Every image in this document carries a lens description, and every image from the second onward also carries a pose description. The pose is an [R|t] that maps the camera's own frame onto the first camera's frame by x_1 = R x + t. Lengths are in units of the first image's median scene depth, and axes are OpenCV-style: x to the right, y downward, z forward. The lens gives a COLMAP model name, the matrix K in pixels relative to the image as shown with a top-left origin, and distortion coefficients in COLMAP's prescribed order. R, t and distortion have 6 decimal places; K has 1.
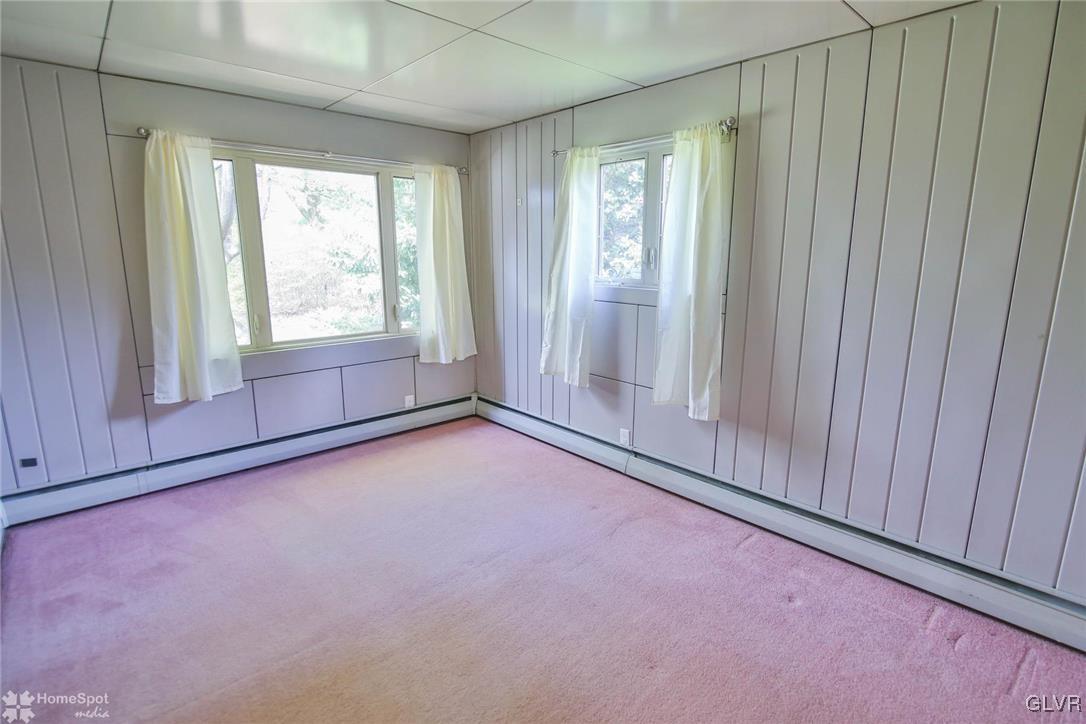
lens RADIAL K [[528.2, 0, 544.1], [0, 528.2, 359.1], [0, 0, 1]] dist [-0.011122, -0.001645]
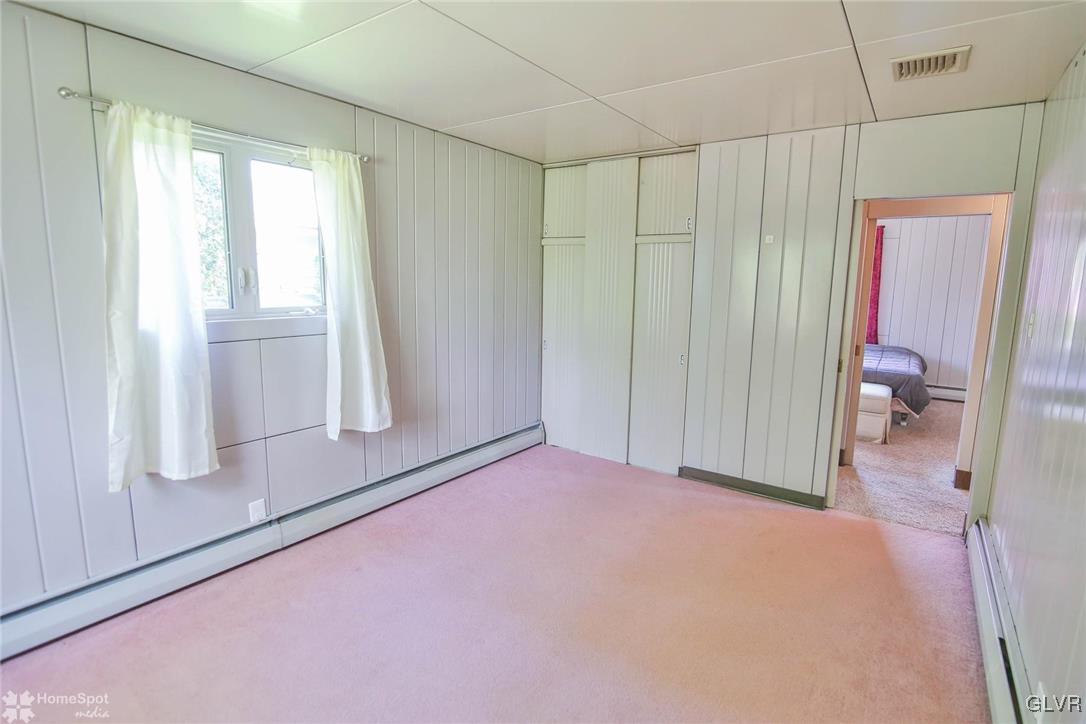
lens RADIAL K [[528.2, 0, 543.9], [0, 528.2, 358.4], [0, 0, 1]] dist [-0.011122, -0.001645]
pose [[-0.205646, -0.160766, 0.965331, -0.687533], [0.172719, 0.964967, 0.197500, -0.158338], [-0.963264, 0.207346, -0.170675, 0.725051]]
